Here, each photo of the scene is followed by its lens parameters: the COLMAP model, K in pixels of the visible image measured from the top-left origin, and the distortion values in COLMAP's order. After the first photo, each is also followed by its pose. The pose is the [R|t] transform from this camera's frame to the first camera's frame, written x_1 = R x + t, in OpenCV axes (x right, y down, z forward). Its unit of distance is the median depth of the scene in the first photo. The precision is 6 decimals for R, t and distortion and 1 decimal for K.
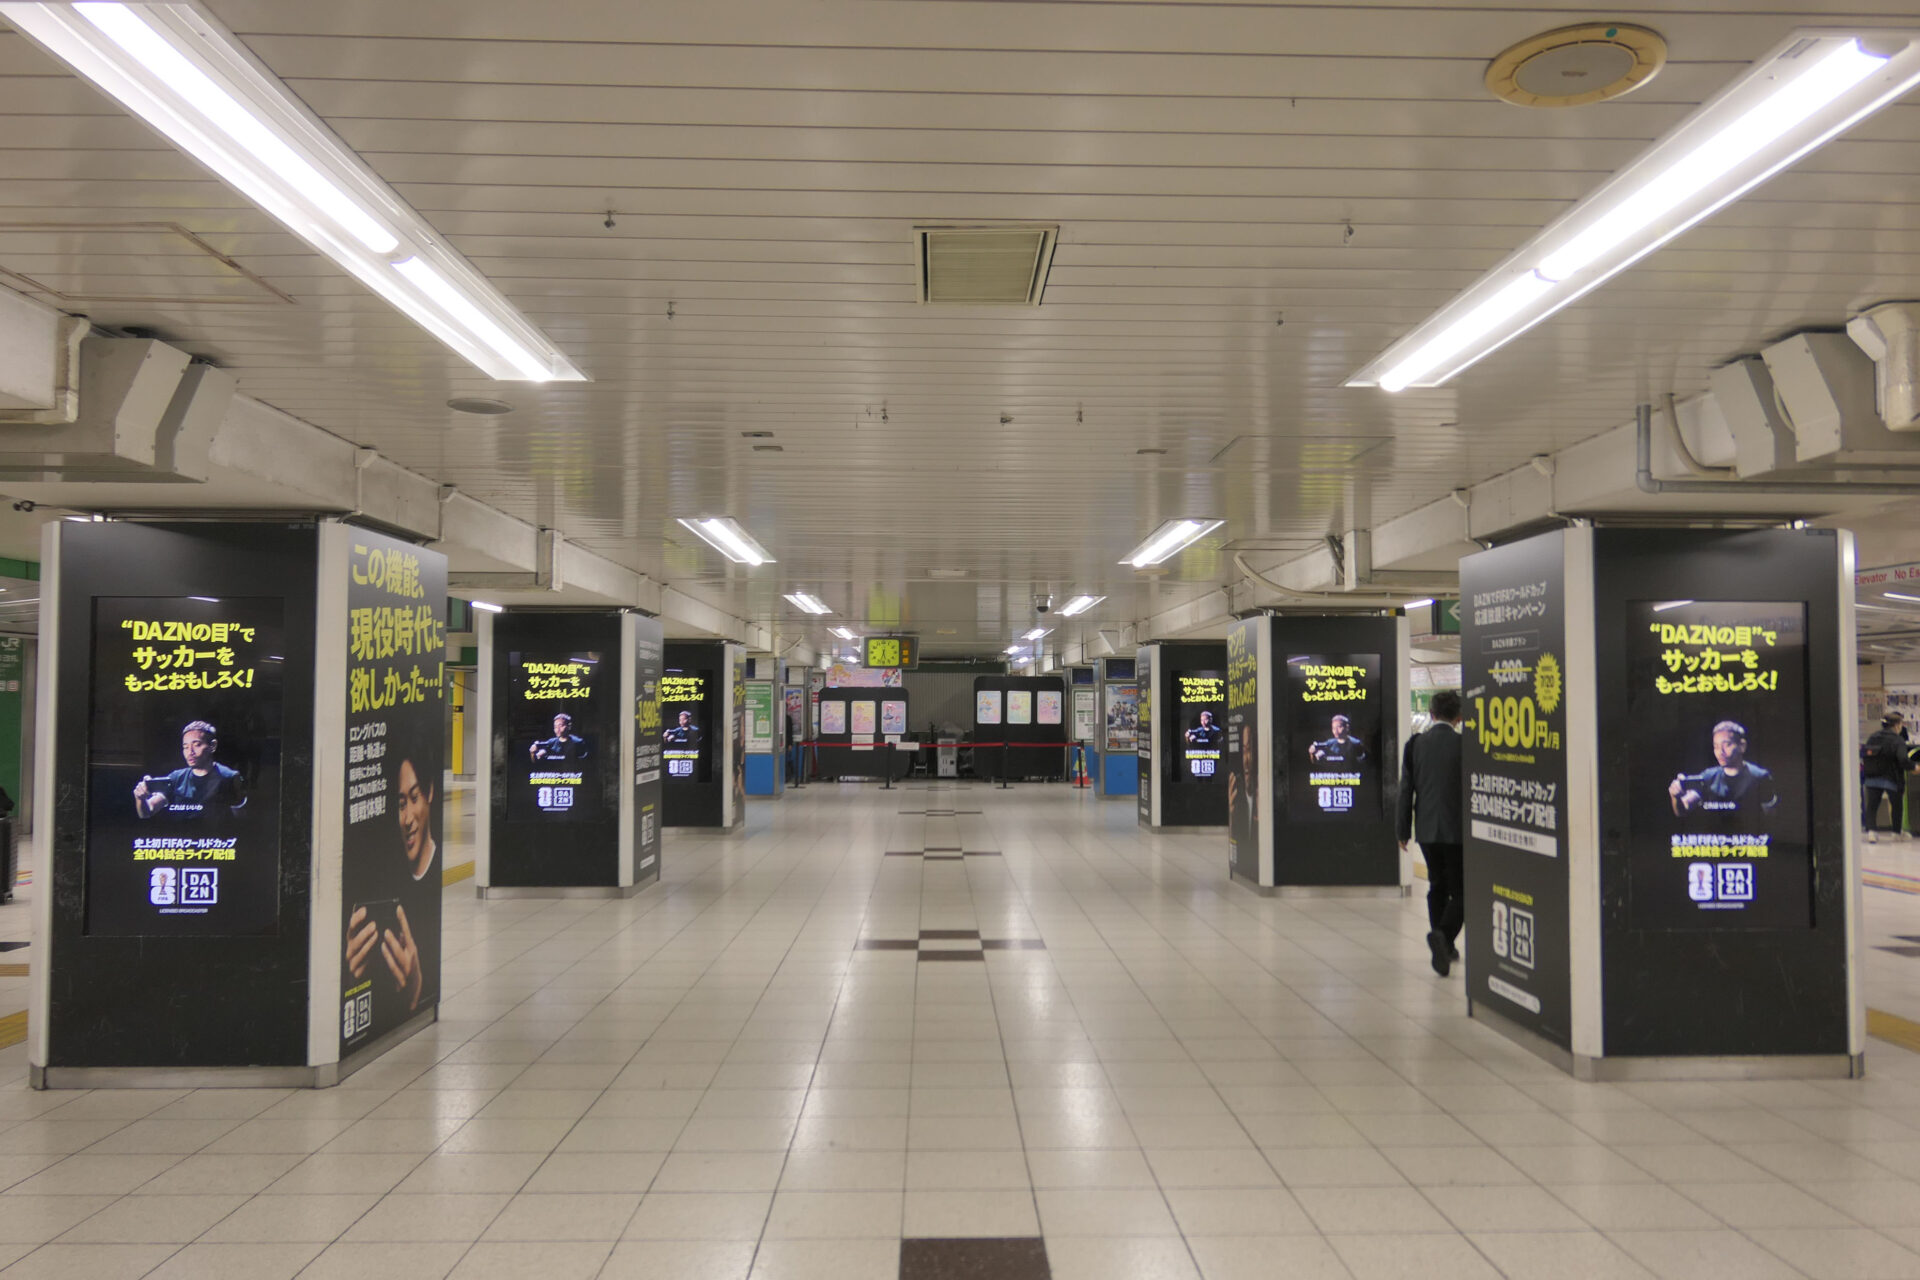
lens RADIAL K [[1408.9, 0, 950.7], [0, 1408.9, 635.2], [0, 0, 1]] dist [0.000085, -0.000367]
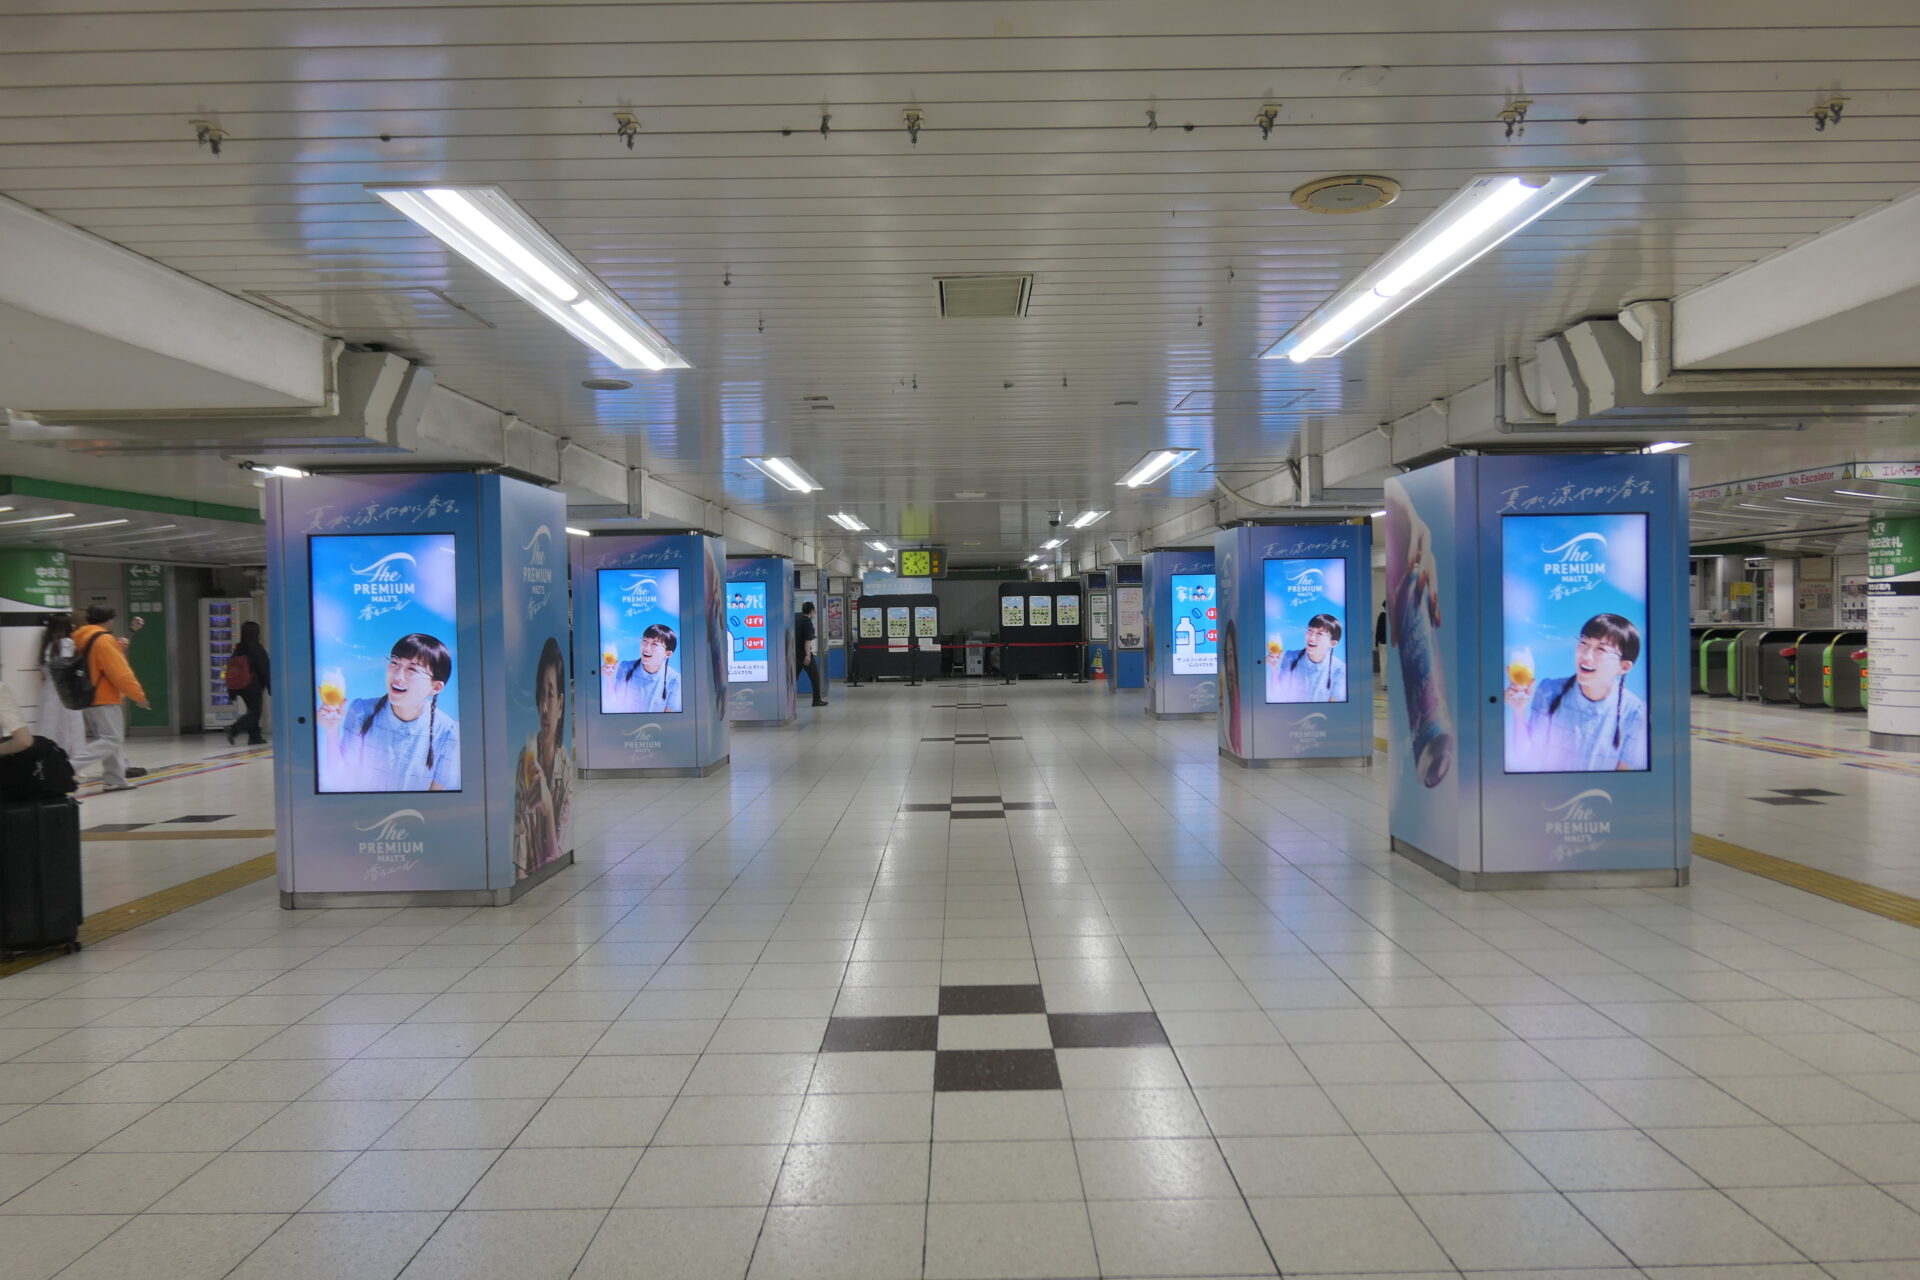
lens RADIAL K [[1343.8, 0, 968.2], [0, 1343.8, 643.9], [0, 0, 1]] dist [-0.004163, -0.003178]
pose [[0.999783, -0.018776, -0.008987, 0.005239], [0.019392, 0.997057, 0.074177, -0.004969], [0.007568, -0.074335, 0.997205, -0.146141]]
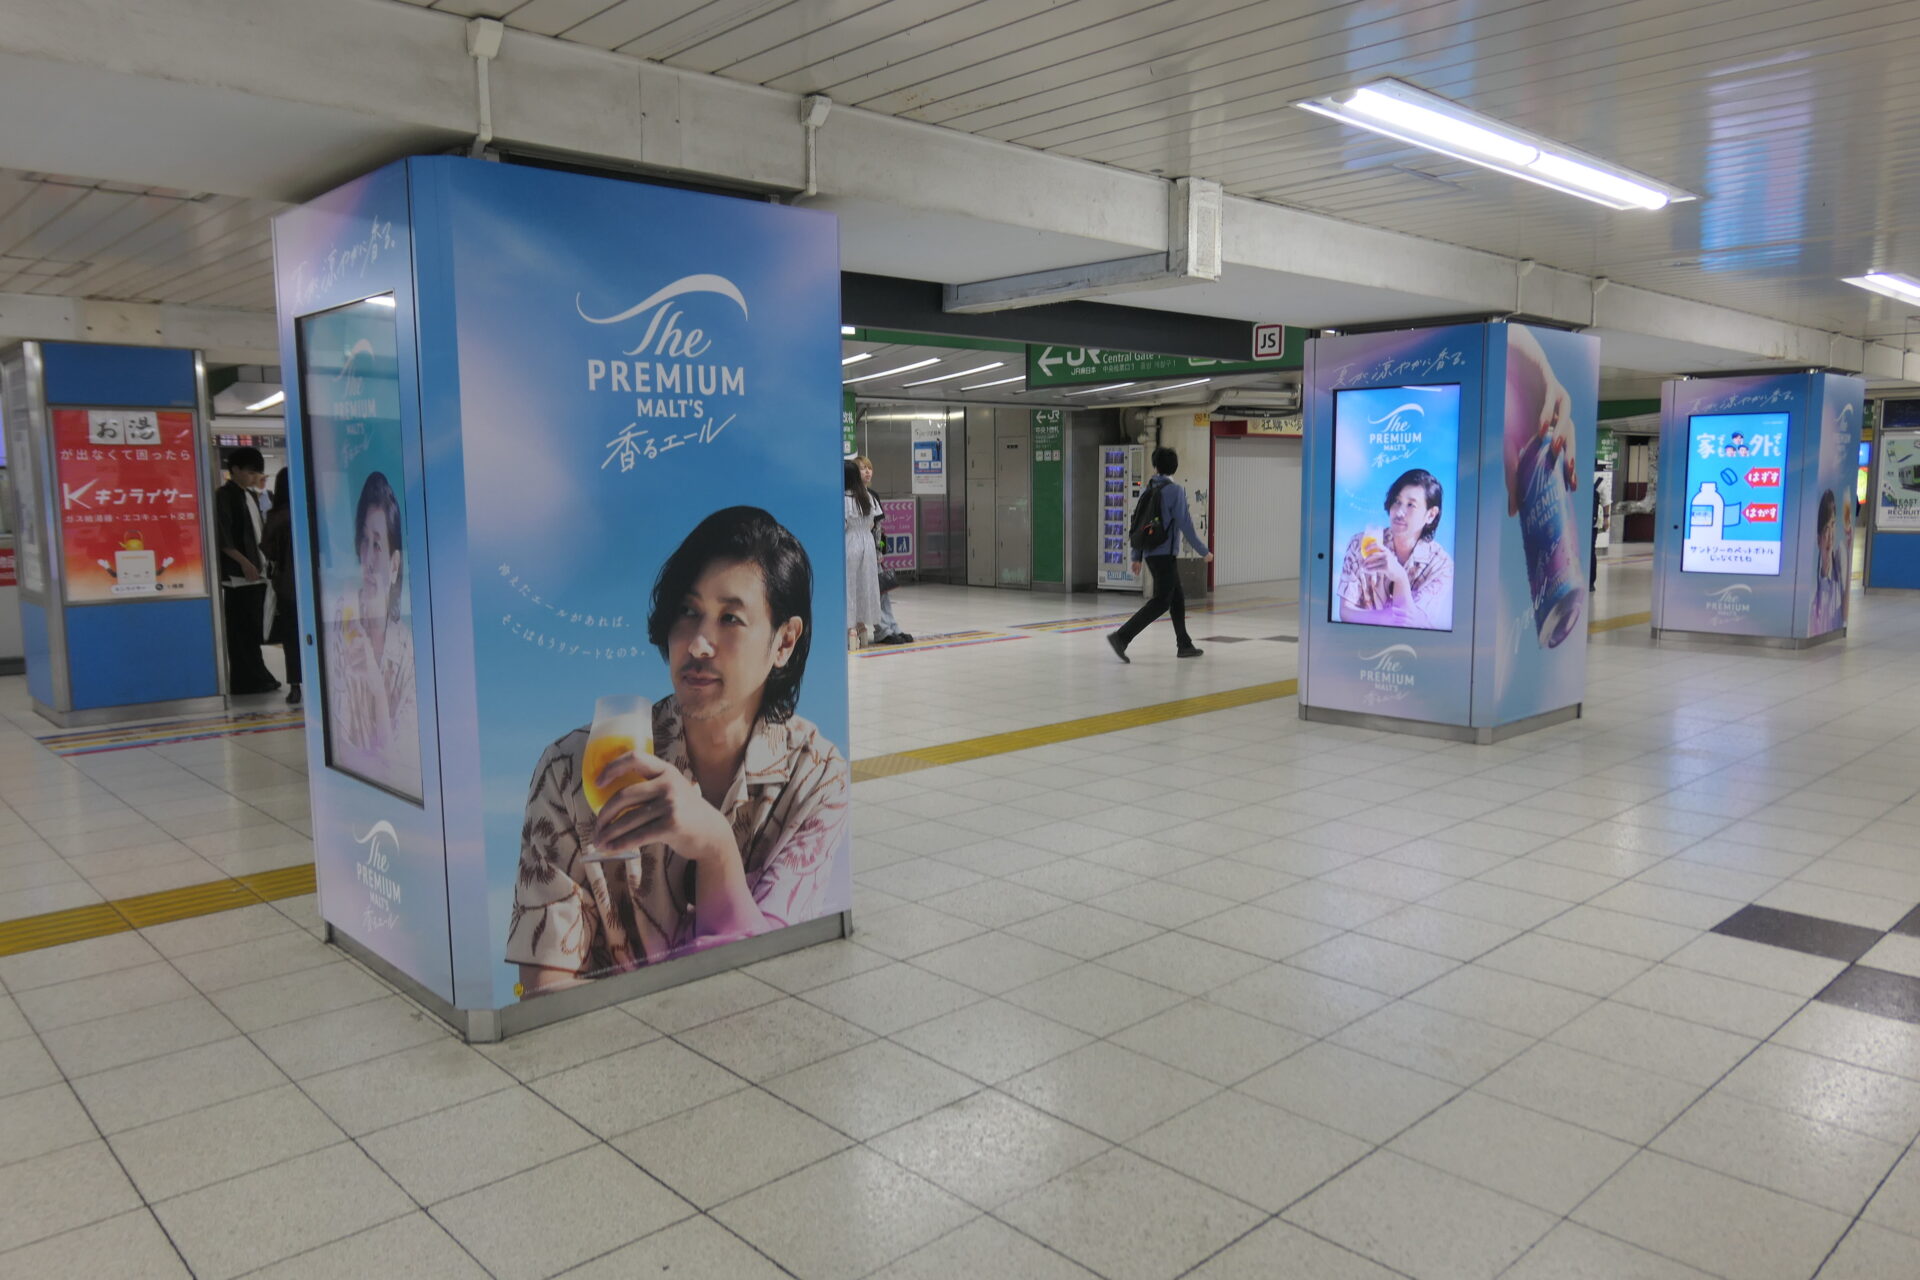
lens RADIAL K [[1343.8, 0, 968.2], [0, 1343.8, 643.9], [0, 0, 1]] dist [-0.004163, -0.003178]
pose [[0.672967, 0.083107, -0.734989, 0.095837], [0.046567, 0.986937, 0.154232, 0.029588], [0.738205, -0.138020, 0.660306, 0.464078]]
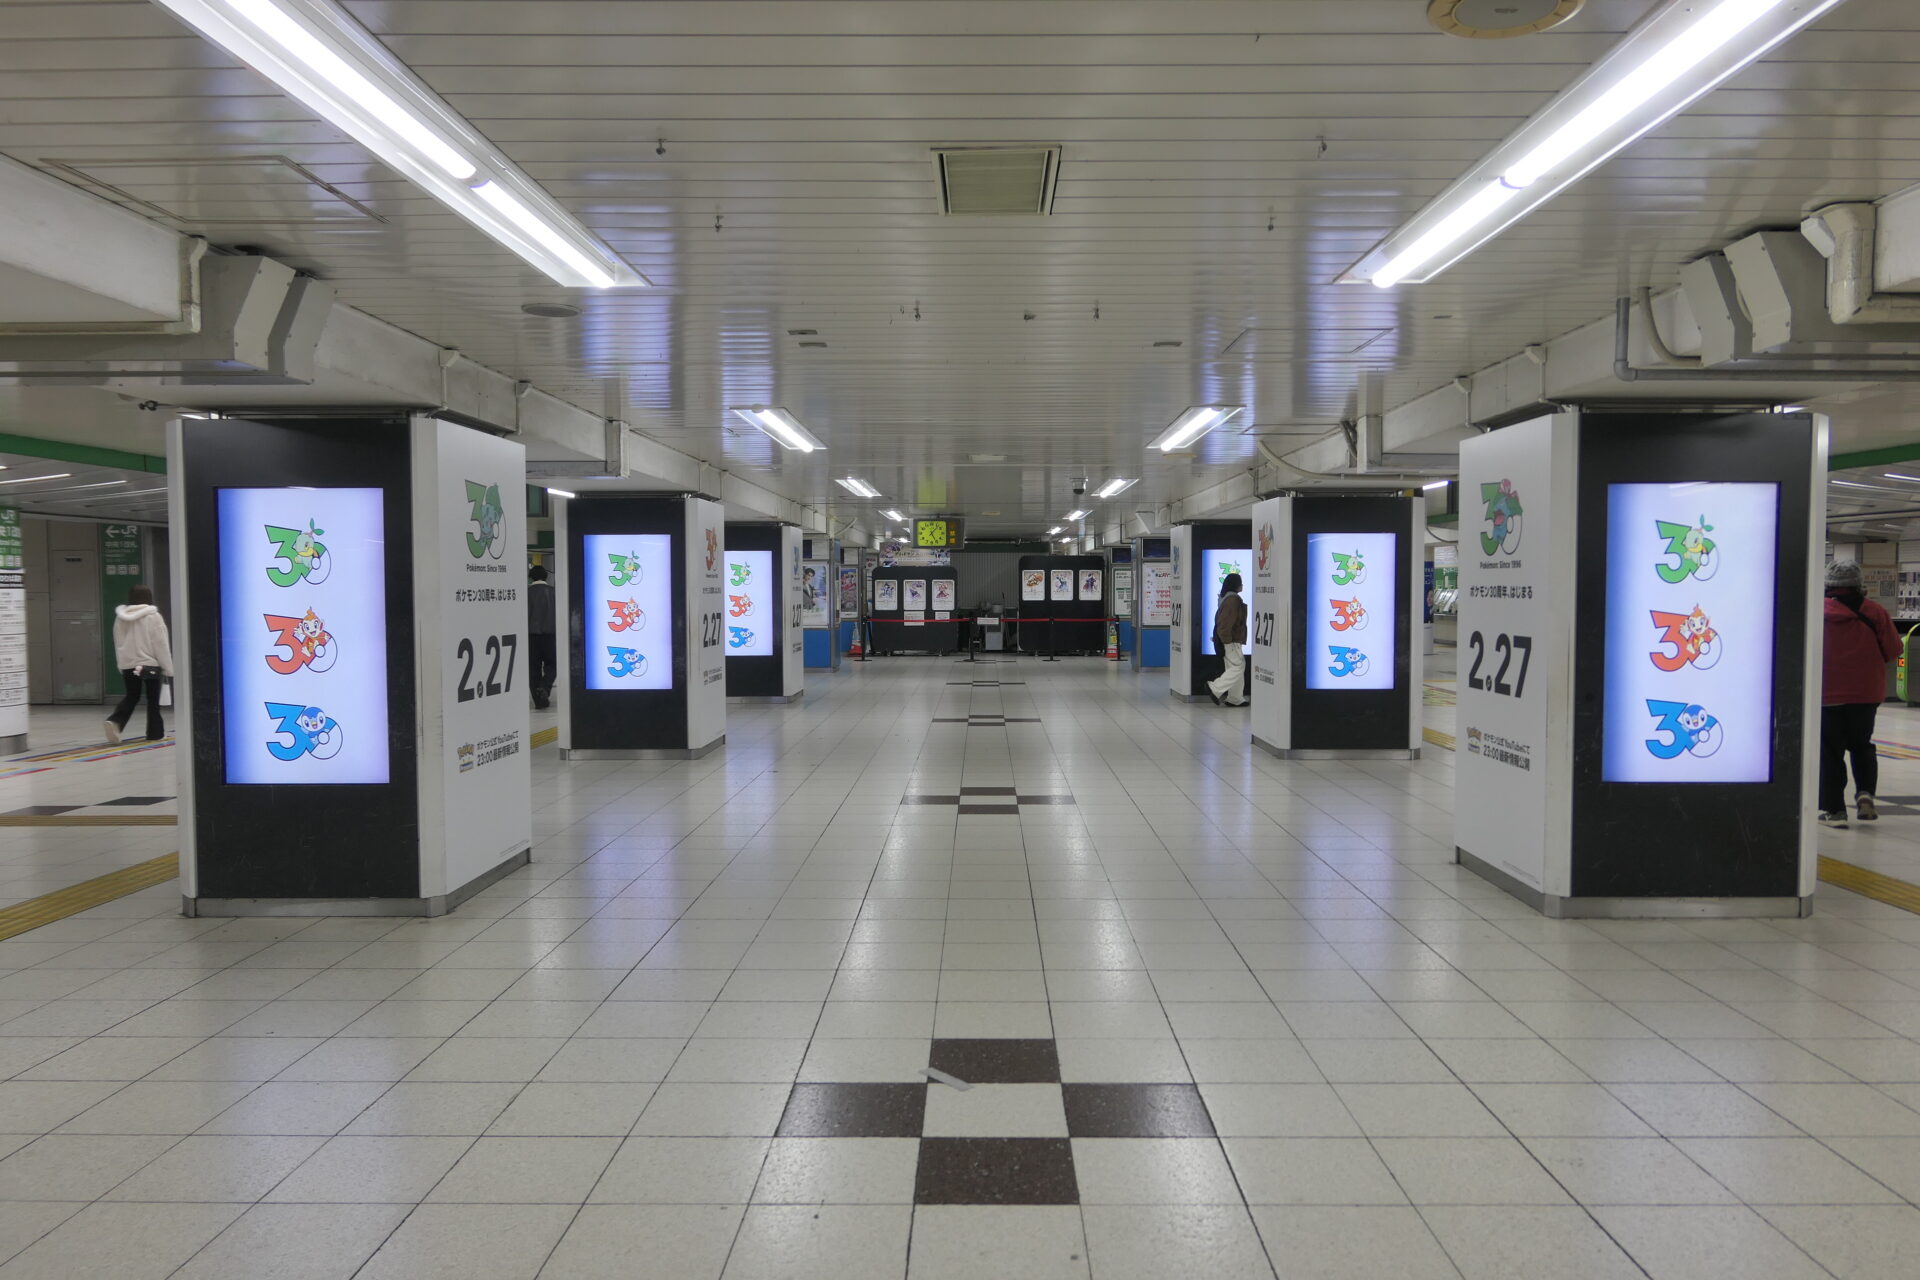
lens RADIAL K [[1342.6, 0, 956.8], [0, 1342.6, 639.9], [0, 0, 1]] dist [-0.004698, 0.001558]
pose [[0.999455, -0.002065, -0.032946, 0.010108], [0.005061, 0.995829, 0.091102, 0.000245], [0.032621, -0.091219, 0.995296, -0.032653]]
